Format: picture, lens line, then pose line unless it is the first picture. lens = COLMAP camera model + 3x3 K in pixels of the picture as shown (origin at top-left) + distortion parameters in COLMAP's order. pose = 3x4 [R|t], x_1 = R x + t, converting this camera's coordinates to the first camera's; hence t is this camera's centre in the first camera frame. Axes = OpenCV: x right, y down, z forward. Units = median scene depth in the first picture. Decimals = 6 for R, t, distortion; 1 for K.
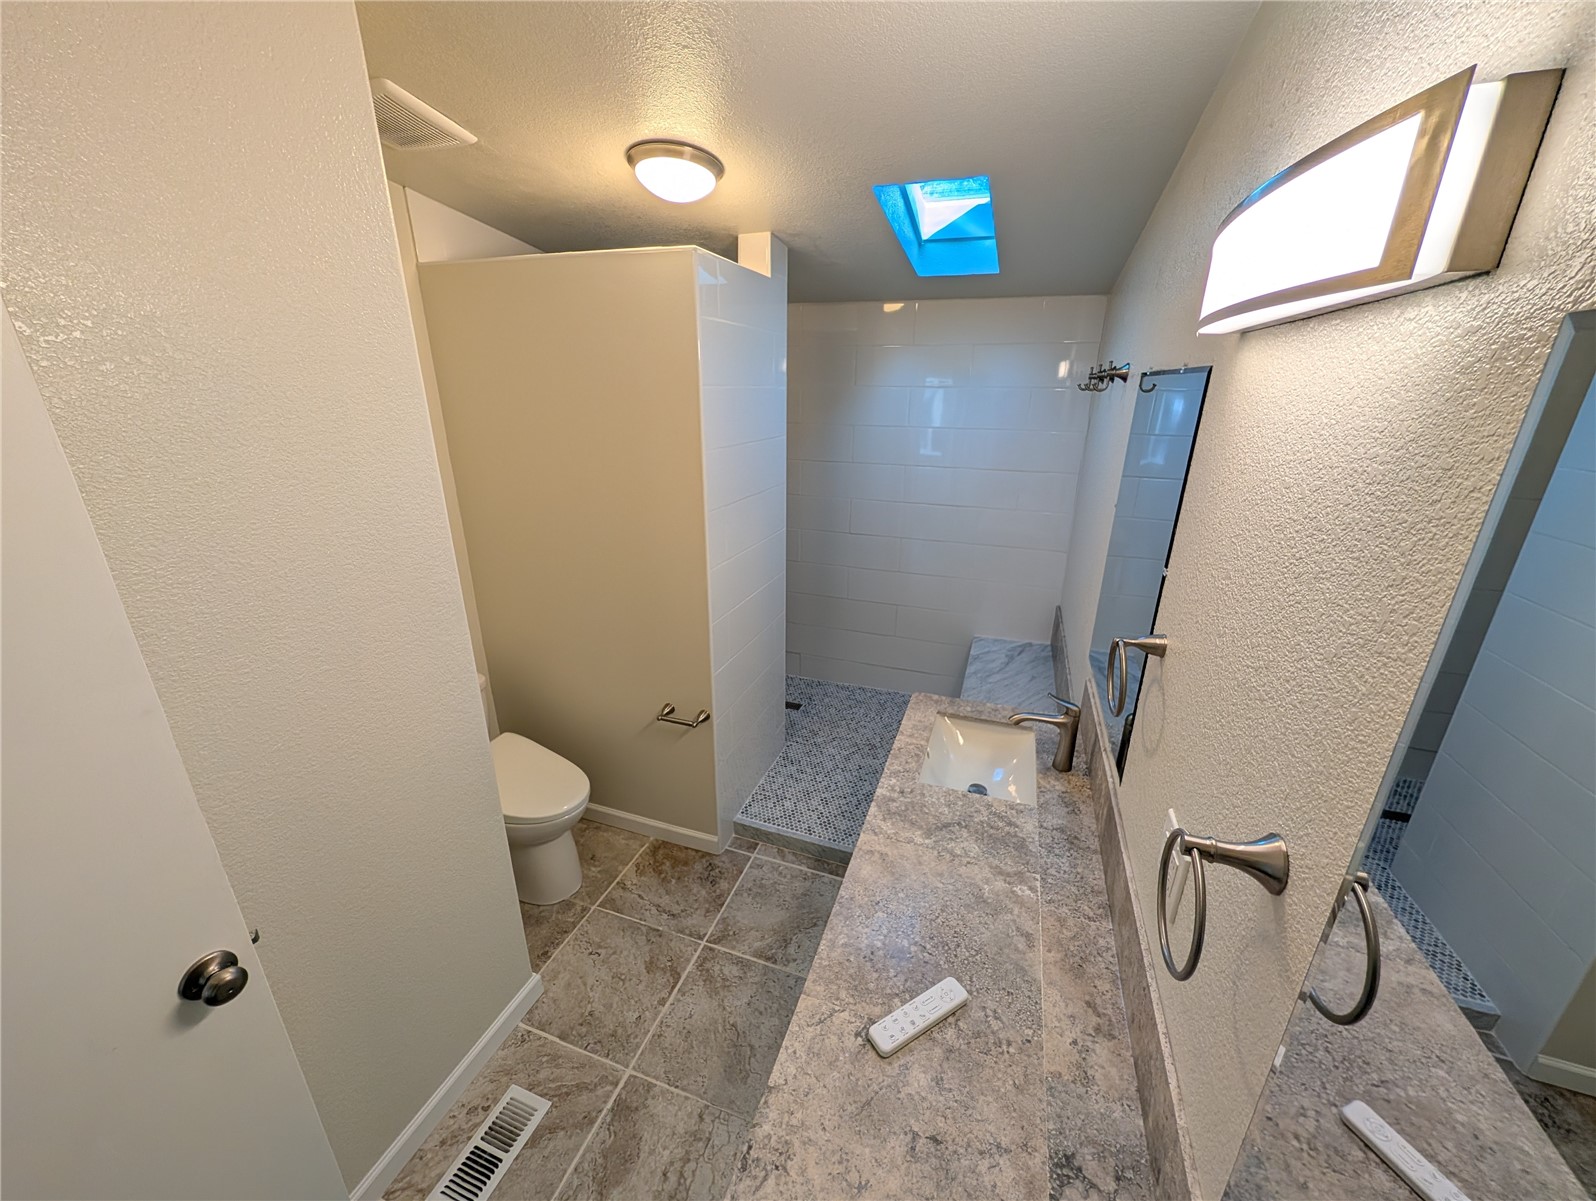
lens RADIAL K [[612.7, 0, 798.0], [0, 612.7, 600.5], [0, 0, 1]] dist [0.001533, 0.000015]
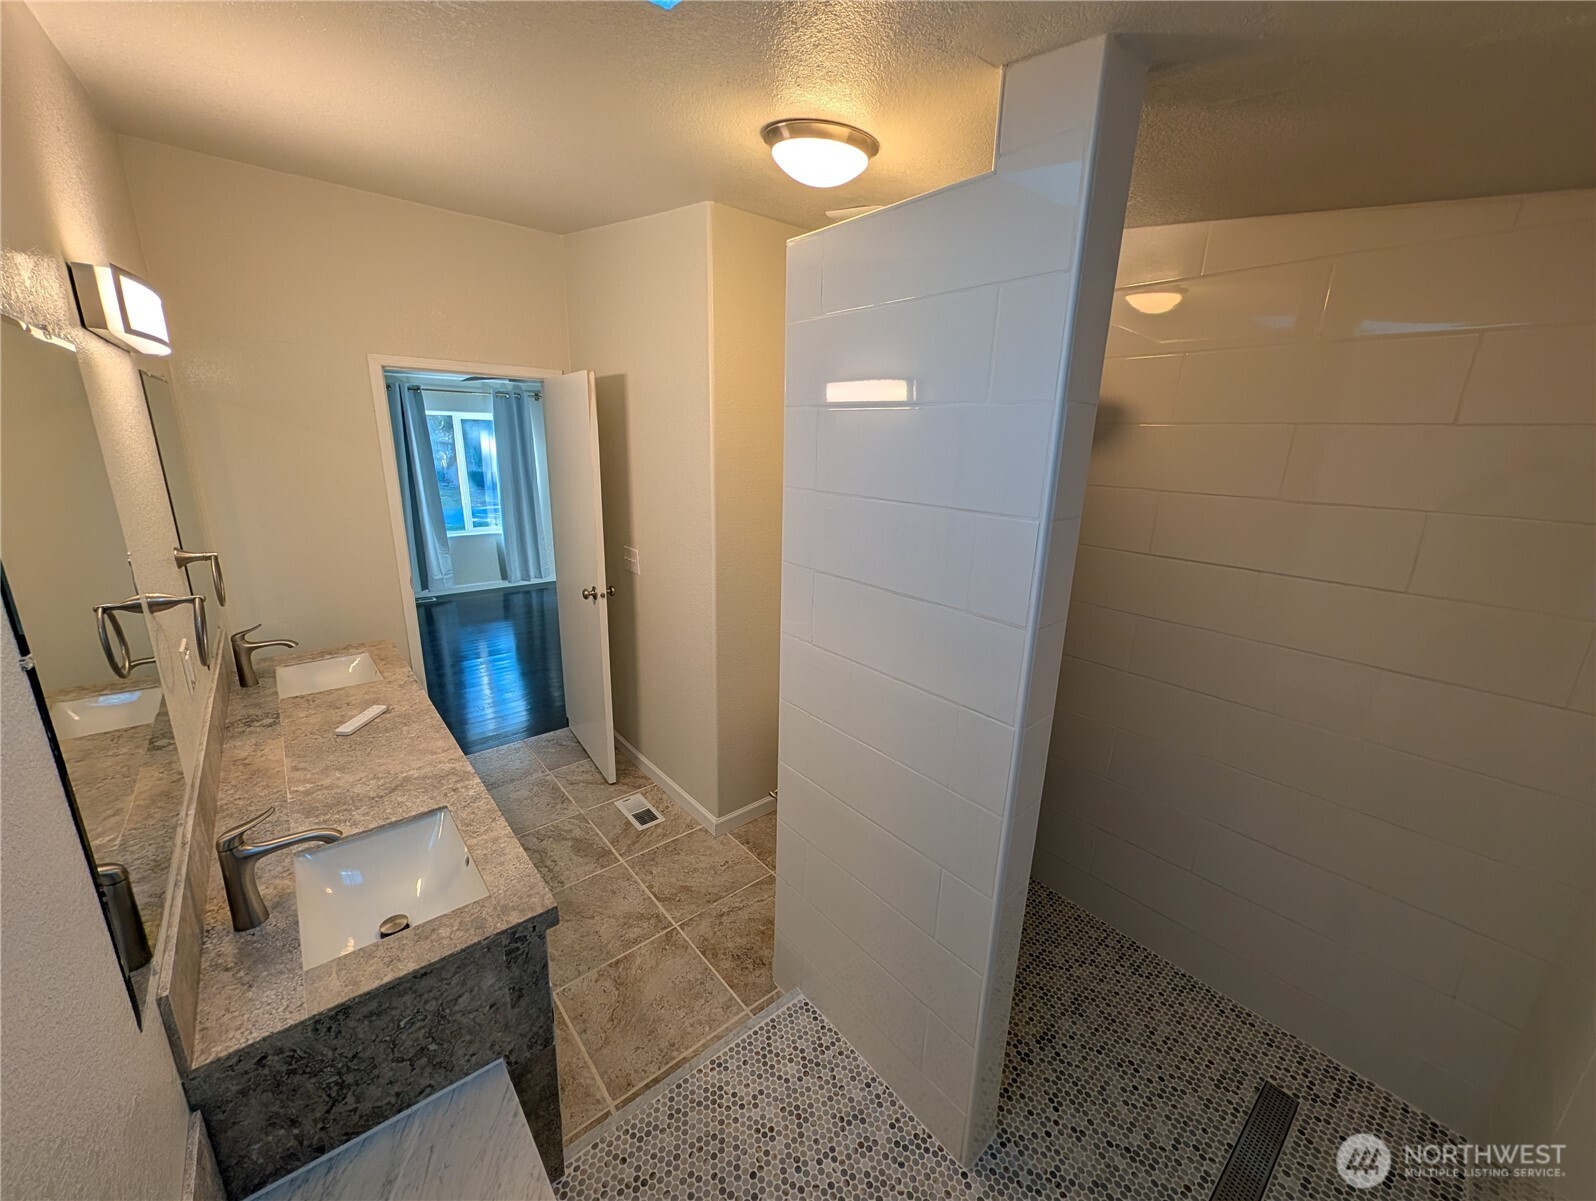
lens RADIAL K [[612.7, 0, 798.0], [0, 612.7, 600.5], [0, 0, 1]] dist [0.001533, 0.000015]
pose [[-0.502976, 0.199013, -0.841076, 0.613025], [-0.317762, 0.862395, 0.394083, -0.484637], [0.803768, 0.465477, -0.370526, 1.536652]]
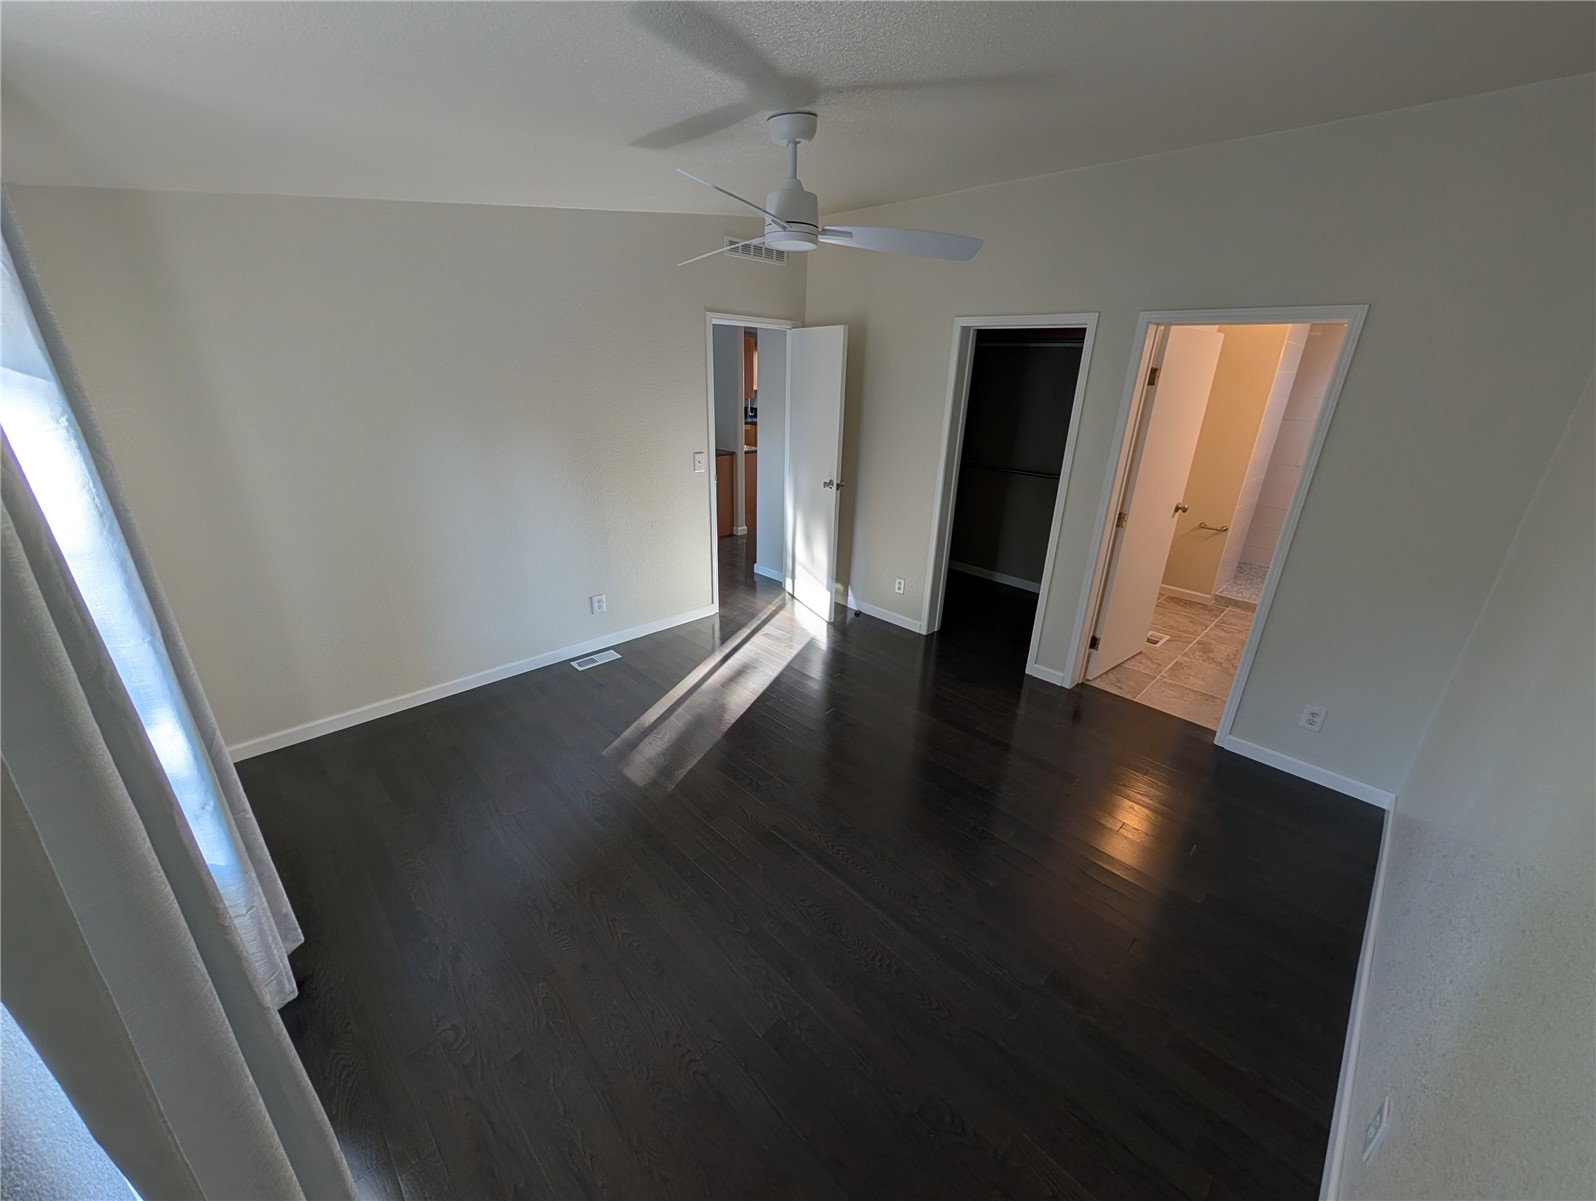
lens RADIAL K [[612.7, 0, 798.0], [0, 612.7, 600.5], [0, 0, 1]] dist [0.001533, 0.000015]
pose [[0.898016, 0.172759, -0.404624, -0.738937], [-0.163665, 0.984853, 0.057260, 0.708750], [0.408387, 0.014802, 0.912689, -1.945626]]
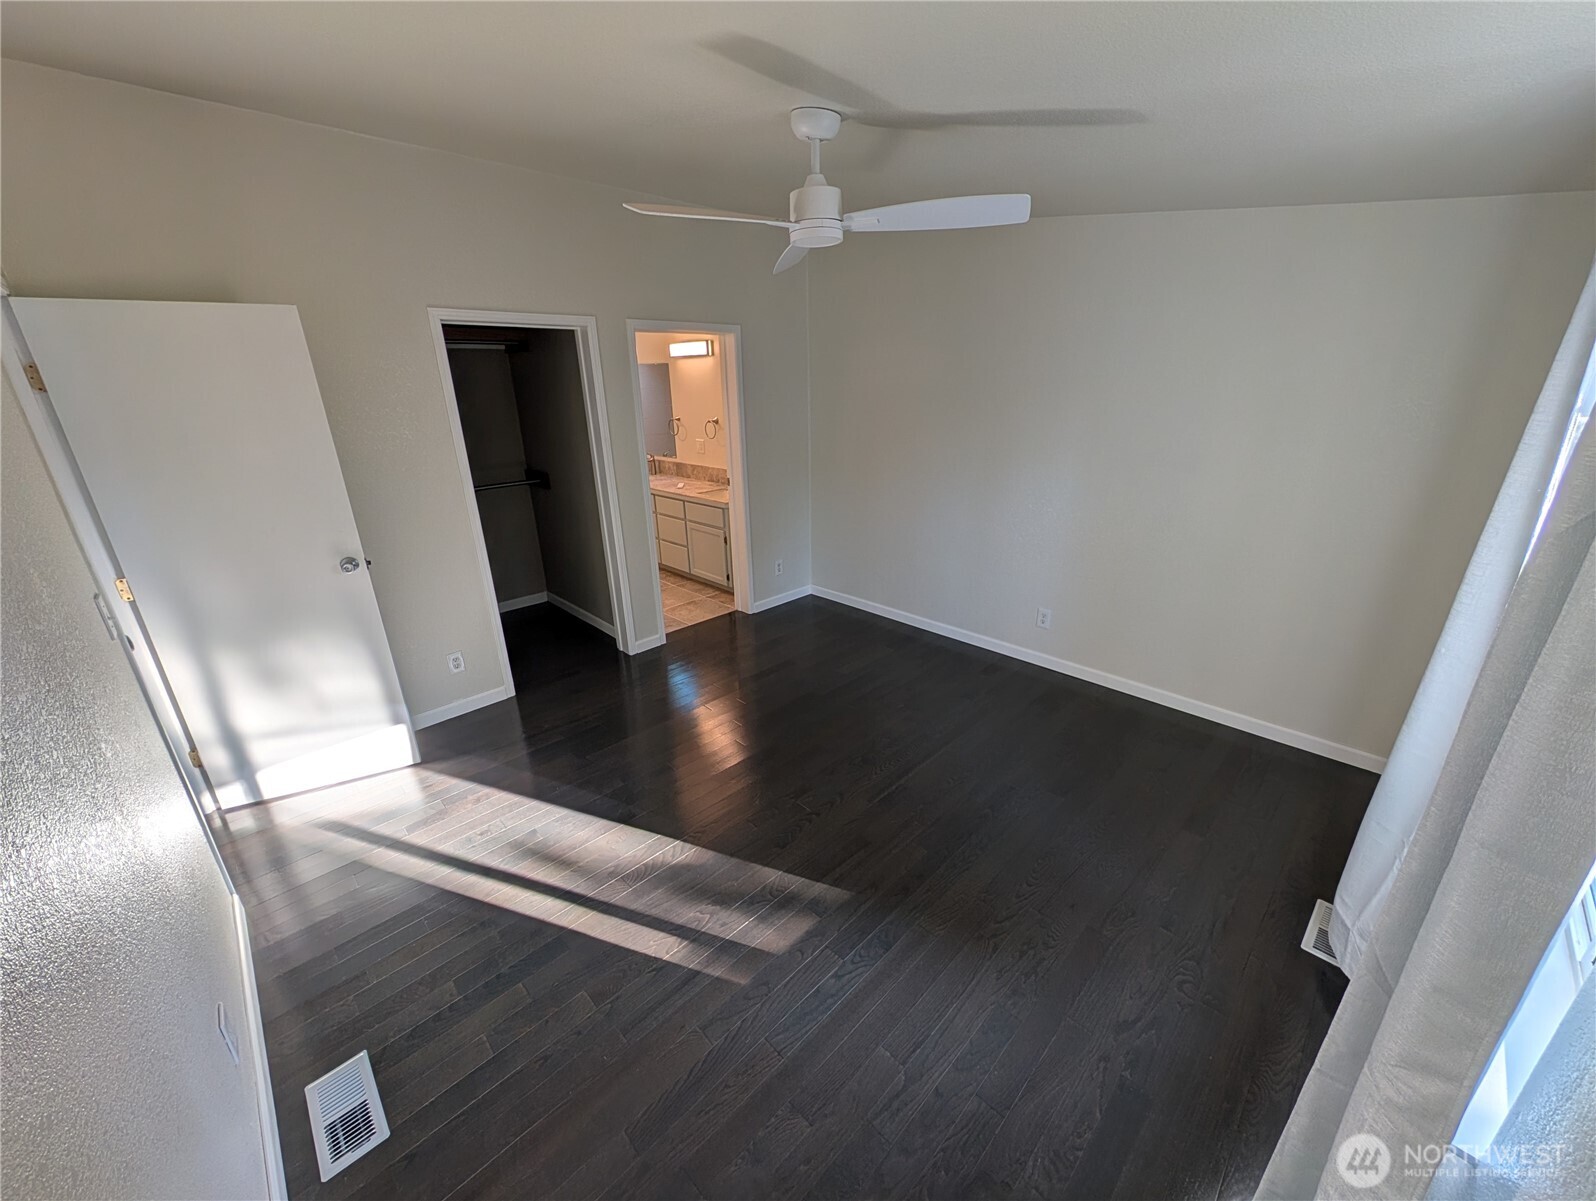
lens RADIAL K [[612.7, 0, 798.0], [0, 612.7, 600.5], [0, 0, 1]] dist [0.001533, 0.000015]
pose [[0.435422, -0.322231, 0.840580, -2.419389], [0.317997, 0.928602, 0.191250, 0.524241], [-0.842191, 0.184027, 0.506802, -1.375374]]
